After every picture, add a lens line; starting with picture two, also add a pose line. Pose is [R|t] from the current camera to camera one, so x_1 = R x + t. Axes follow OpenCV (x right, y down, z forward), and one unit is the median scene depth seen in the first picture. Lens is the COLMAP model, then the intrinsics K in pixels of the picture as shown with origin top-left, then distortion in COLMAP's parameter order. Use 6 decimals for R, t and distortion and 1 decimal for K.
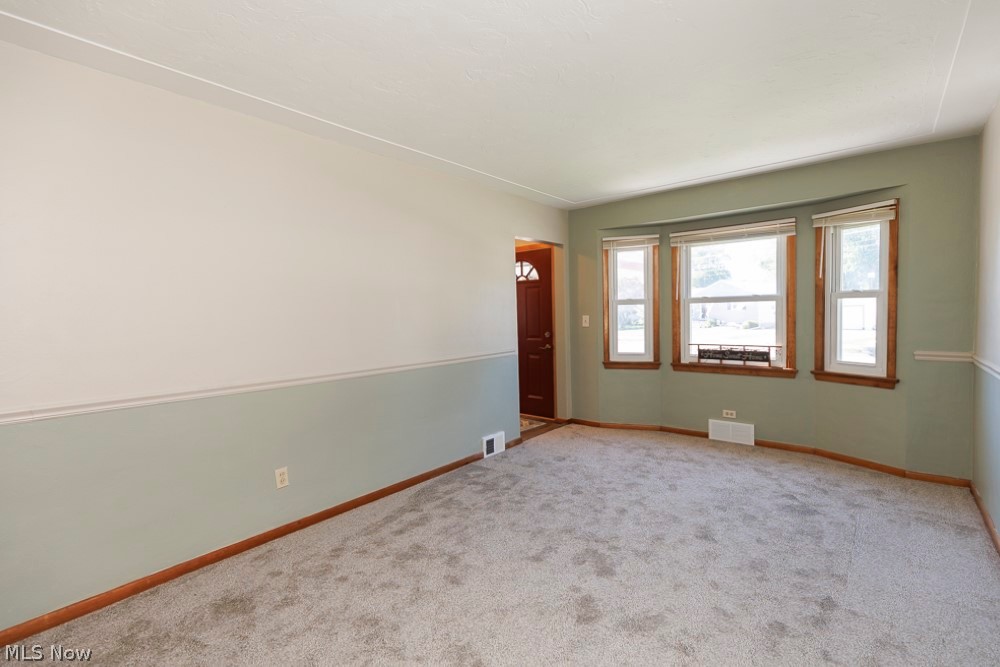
lens RADIAL K [[430.4, 0, 502.3], [0, 430.4, 333.3], [0, 0, 1]] dist [0.001442, -0.000112]
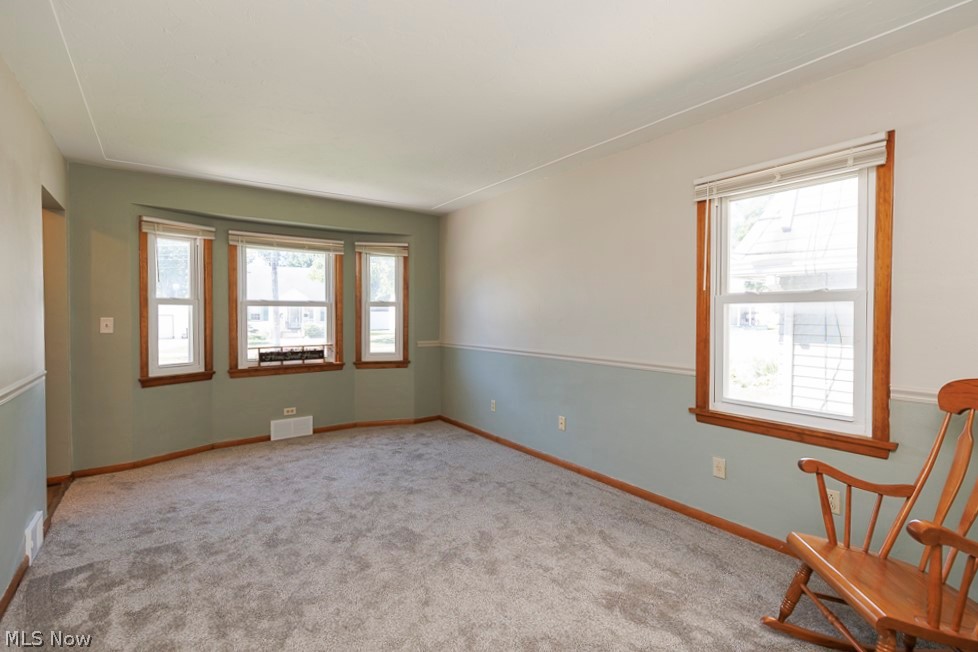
lens RADIAL K [[436.0, 0, 493.8], [0, 436.0, 324.9], [0, 0, 1]] dist [0.003278, -0.000593]
pose [[0.280220, -0.003863, 0.959928, -0.398293], [0.041248, 0.999117, -0.008020, 0.003912], [-0.959049, 0.041842, 0.280132, 0.226248]]
